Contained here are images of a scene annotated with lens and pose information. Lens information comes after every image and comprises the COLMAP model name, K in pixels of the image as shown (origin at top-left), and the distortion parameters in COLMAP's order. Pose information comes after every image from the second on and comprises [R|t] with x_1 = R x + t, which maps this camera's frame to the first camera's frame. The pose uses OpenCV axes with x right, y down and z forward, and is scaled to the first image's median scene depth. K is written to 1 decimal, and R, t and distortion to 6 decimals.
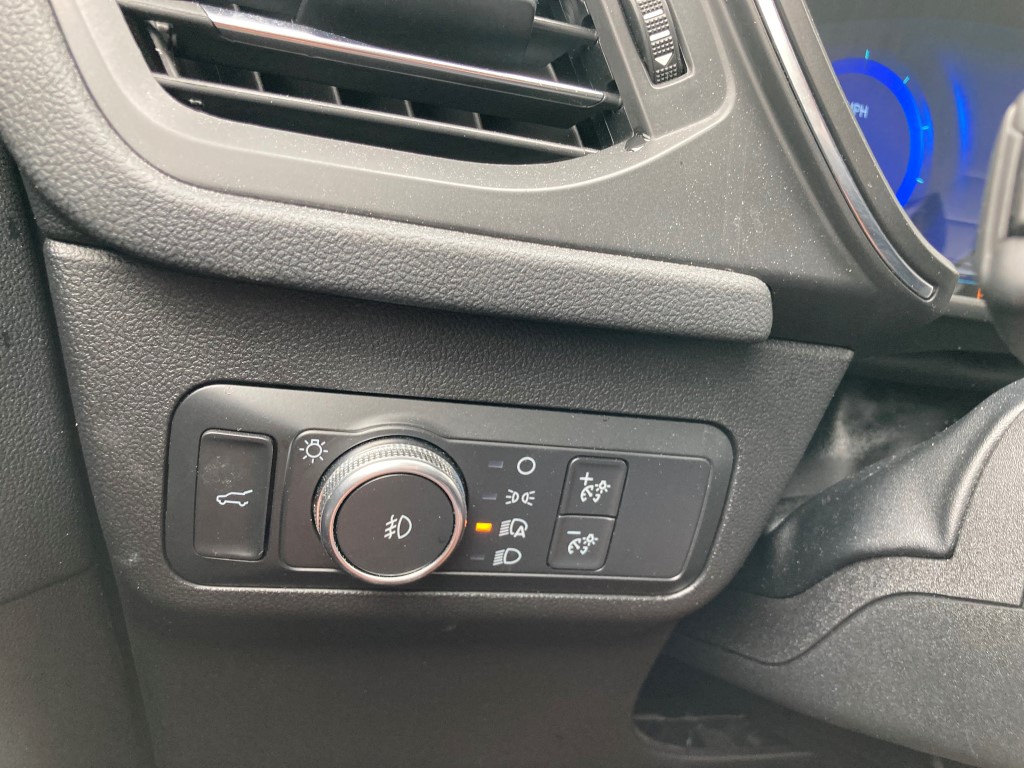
lens RADIAL K [[845.5, 0, 519.1], [0, 845.5, 382.5], [0, 0, 1]] dist [0.009933, 0.003320]
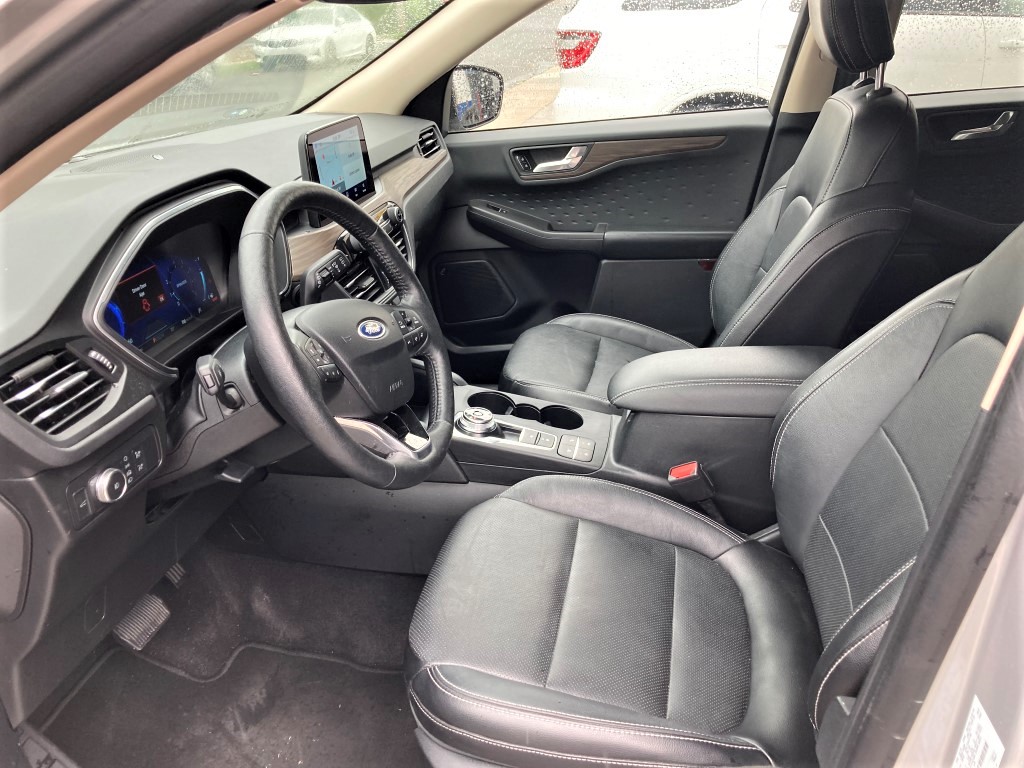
lens RADIAL K [[845.5, 0, 519.1], [0, 845.5, 382.5], [0, 0, 1]] dist [0.009933, 0.003320]
pose [[0.431928, -0.534175, 0.726702, -1.947671], [0.380269, 0.838479, 0.390319, -1.086427], [-0.817823, 0.107752, 0.565293, -2.937326]]
